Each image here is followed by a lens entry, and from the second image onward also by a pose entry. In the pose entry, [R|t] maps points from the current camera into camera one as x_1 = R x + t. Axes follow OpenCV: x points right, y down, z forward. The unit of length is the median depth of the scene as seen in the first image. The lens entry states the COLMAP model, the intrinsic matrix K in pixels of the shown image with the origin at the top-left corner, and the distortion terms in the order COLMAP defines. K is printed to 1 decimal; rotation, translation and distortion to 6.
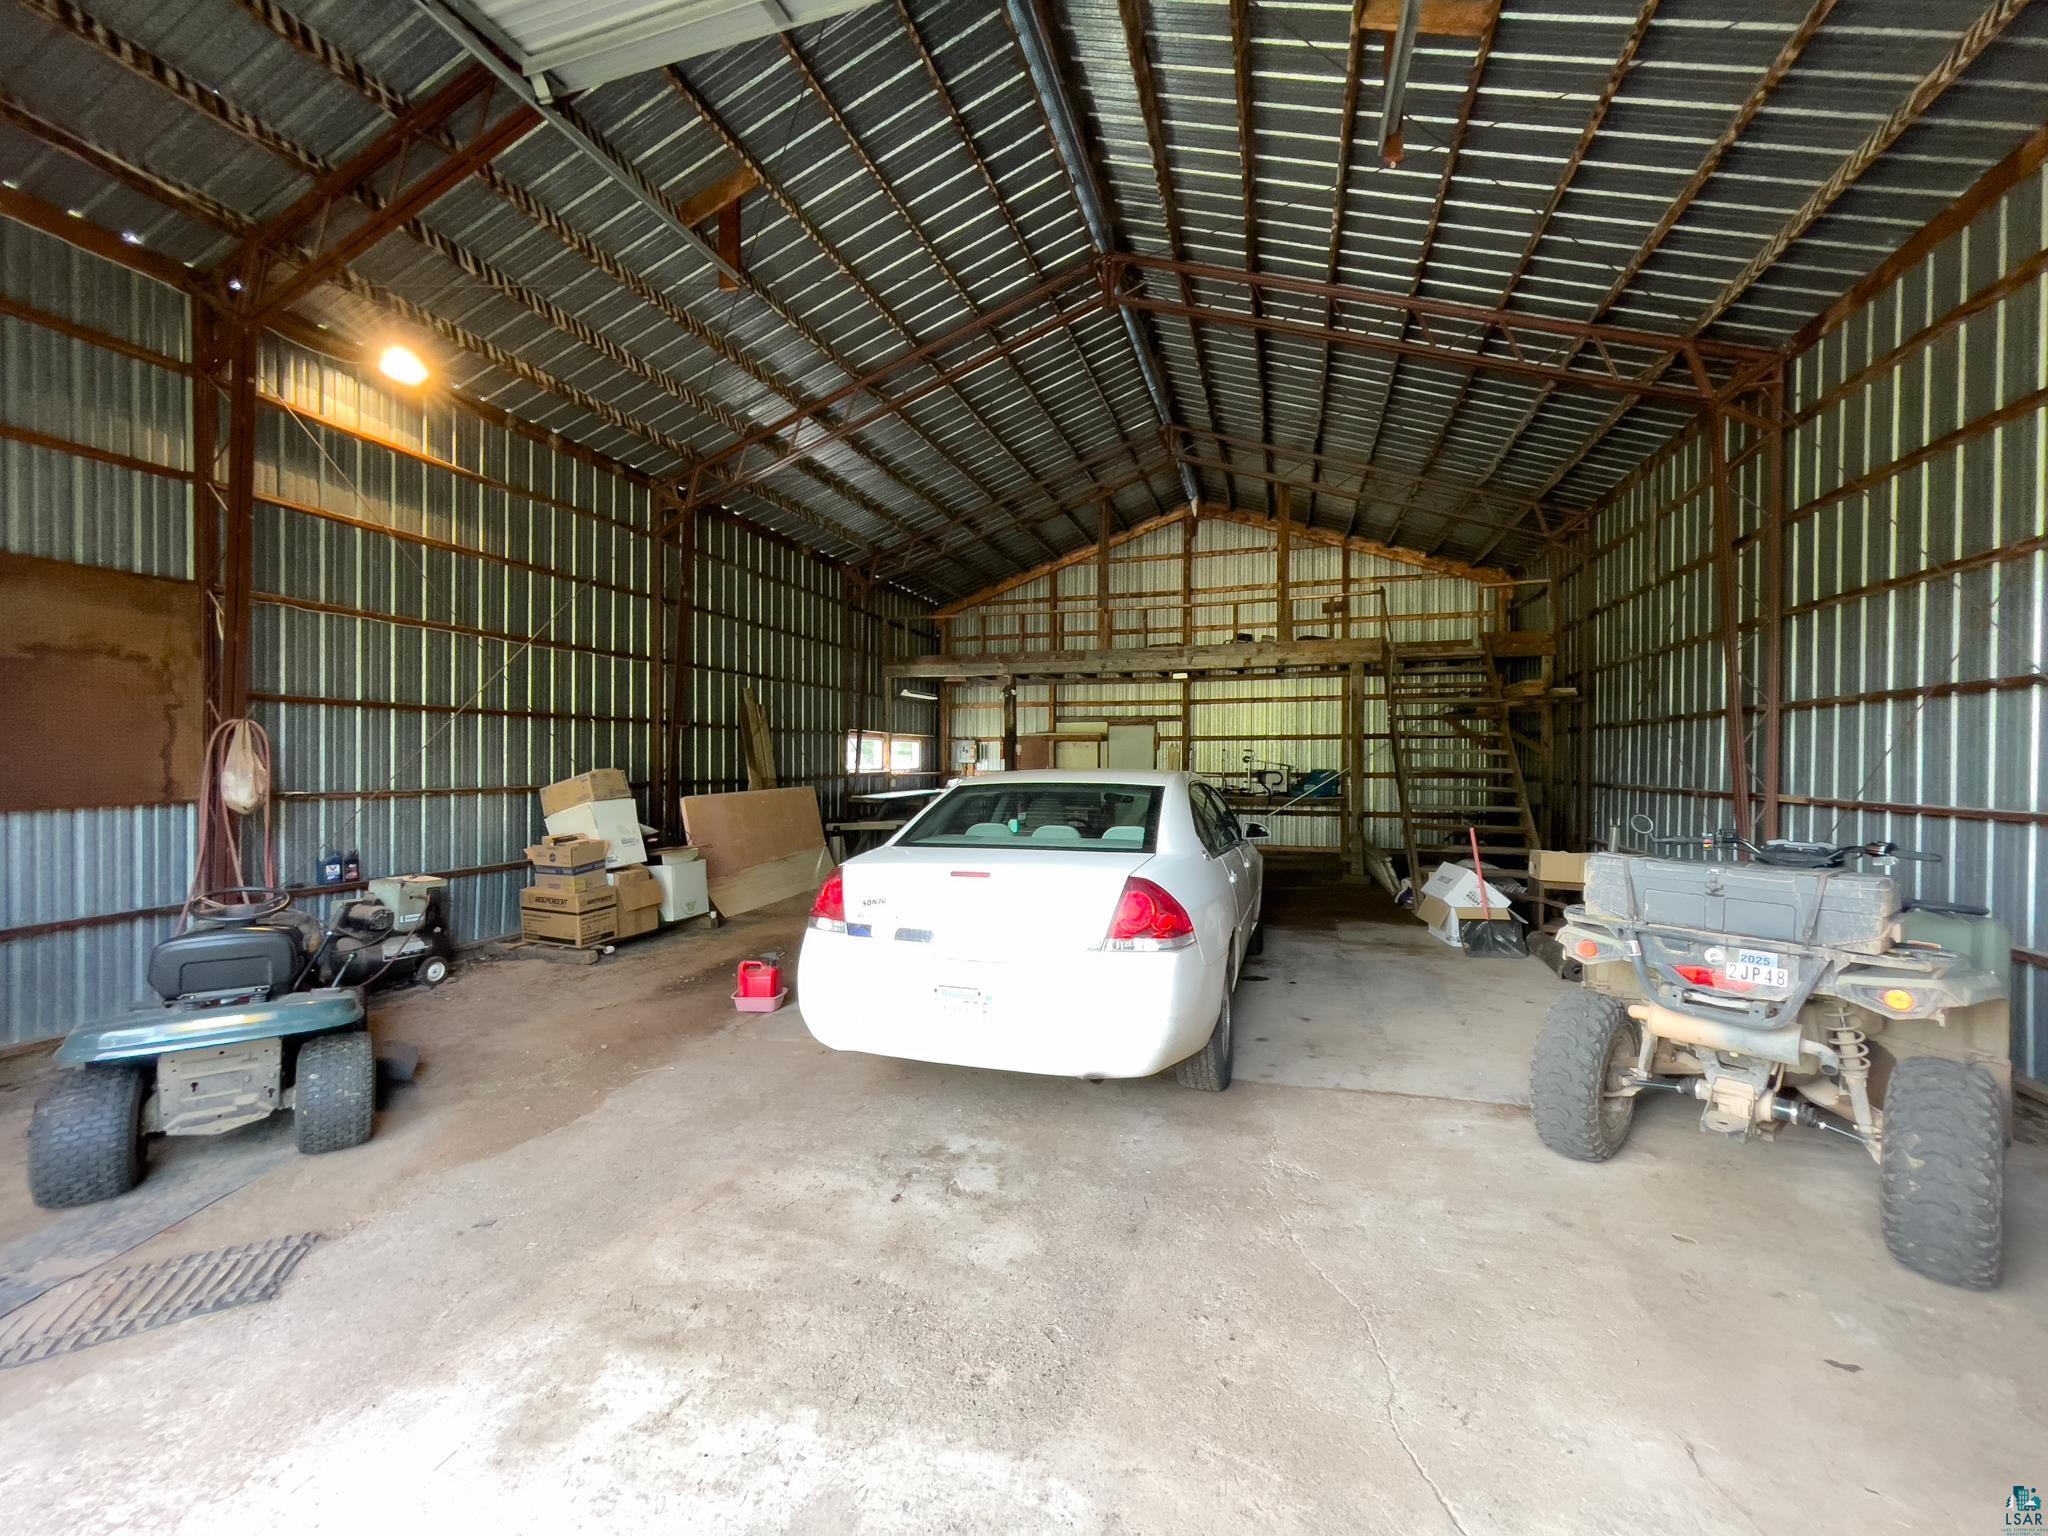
lens RADIAL K [[830.1, 0, 1024.9], [0, 830.1, 777.5], [0, 0, 1]] dist [-0.035678, 0.014998]
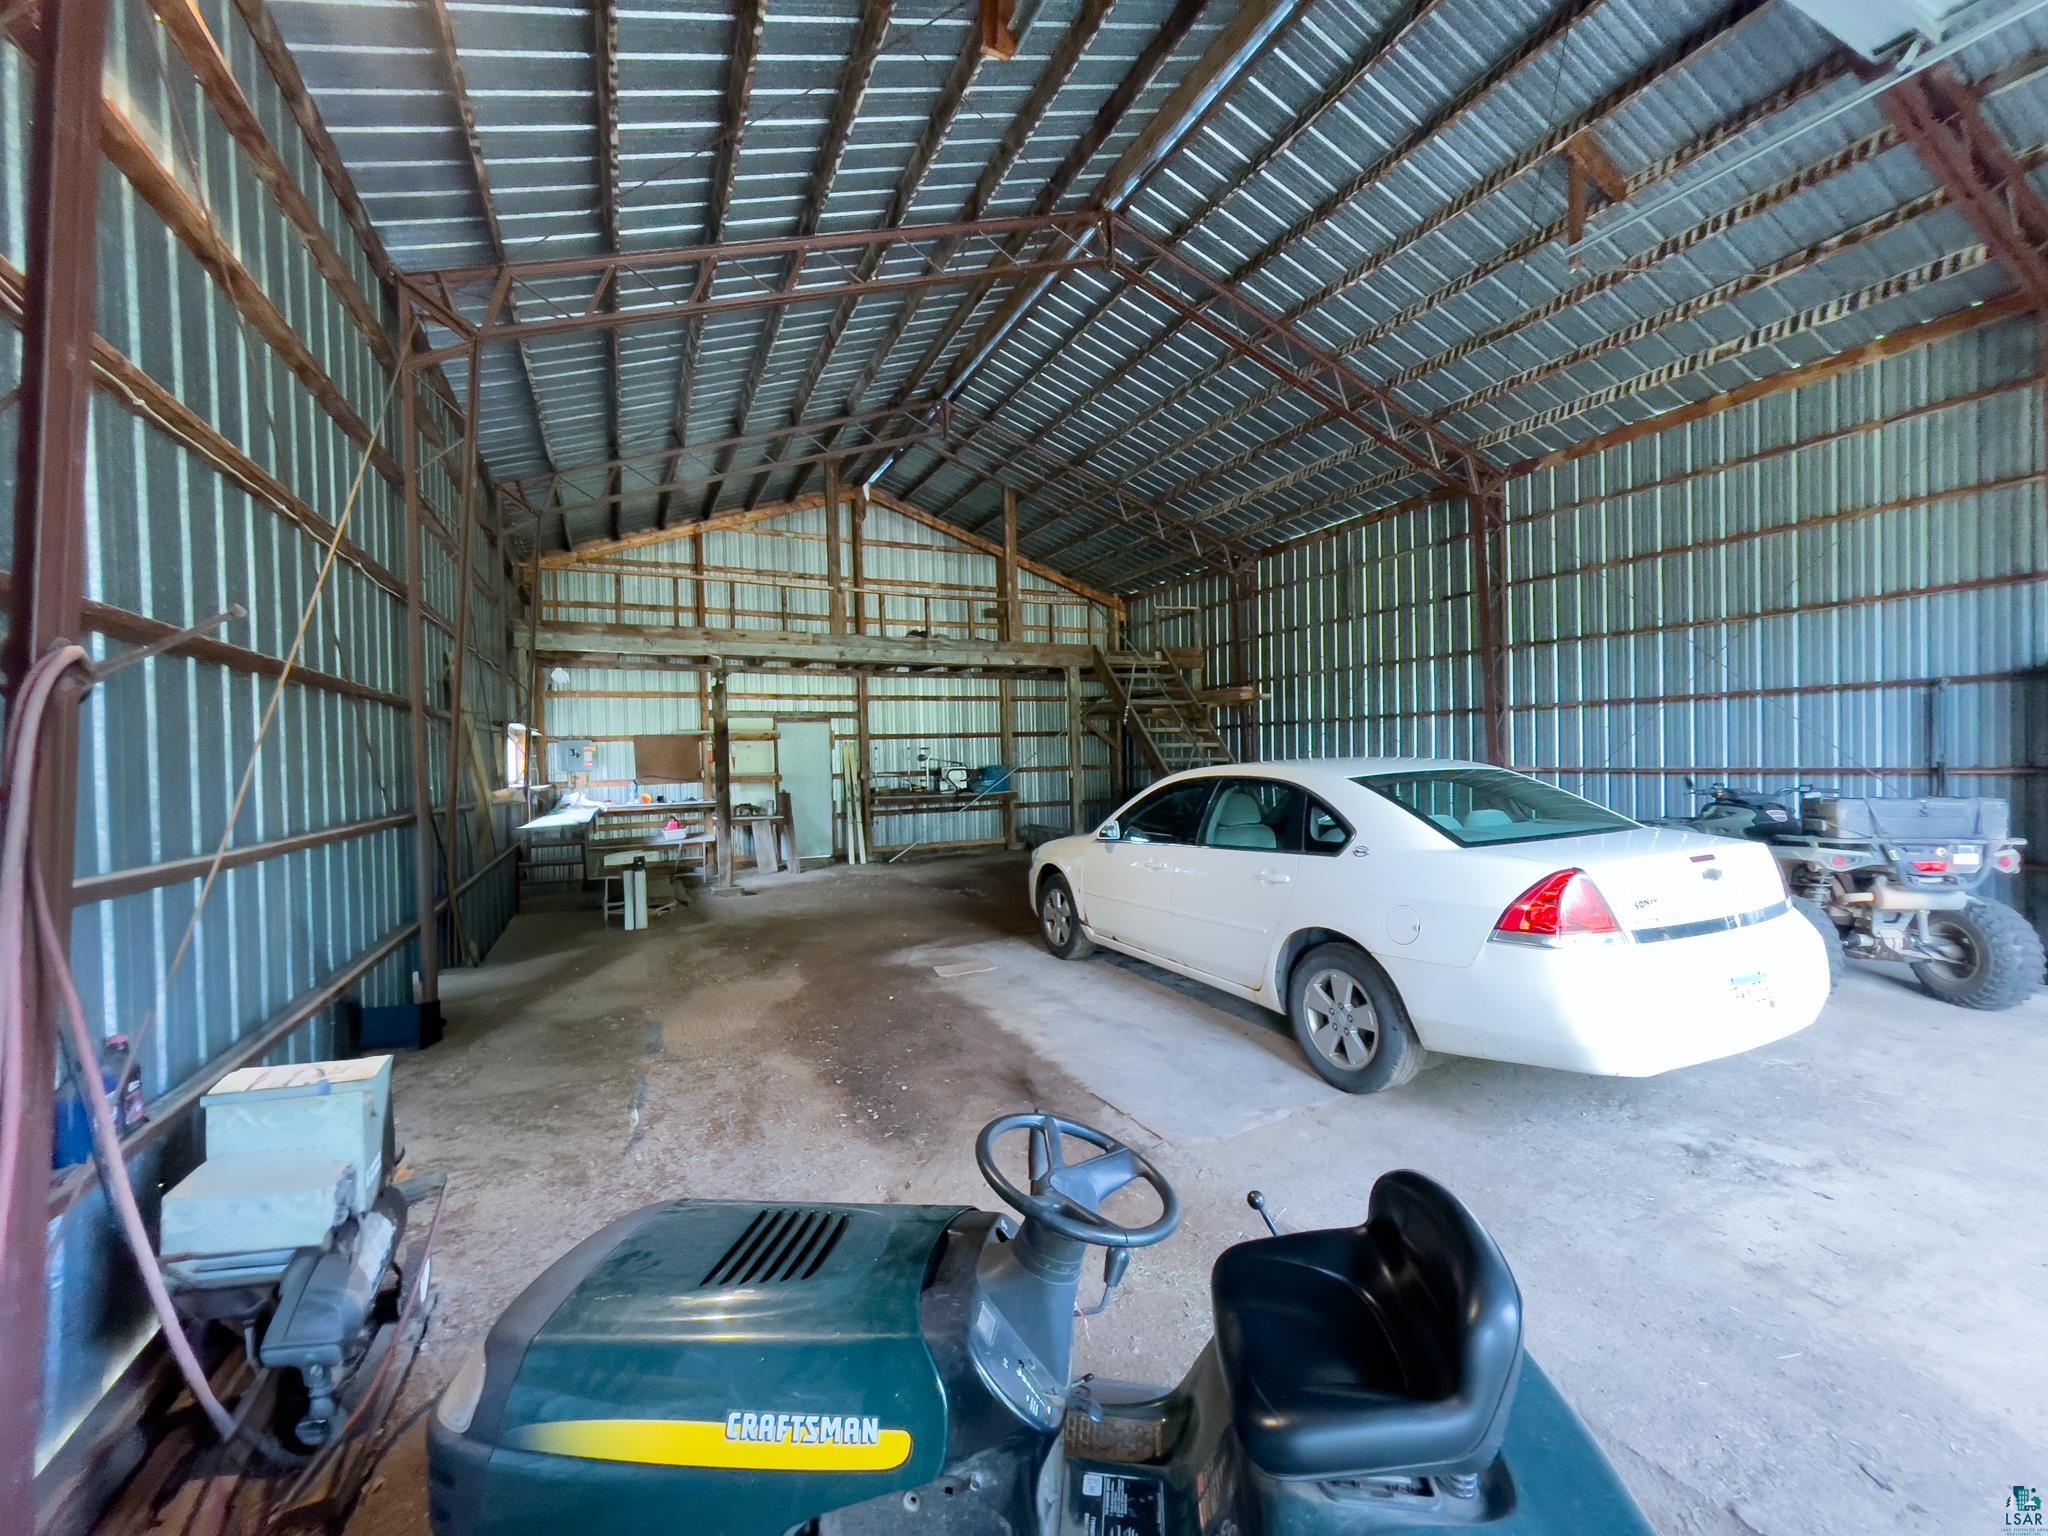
lens RADIAL K [[828.3, 0, 1024.0], [0, 828.3, 768.0], [0, 0, 1]] dist [0.022740, 0.000053]
pose [[0.713501, -0.027123, 0.700129, -0.341271], [0.036900, 0.999318, 0.001108, -0.006243], [-0.699682, 0.025044, 0.714015, 0.209957]]
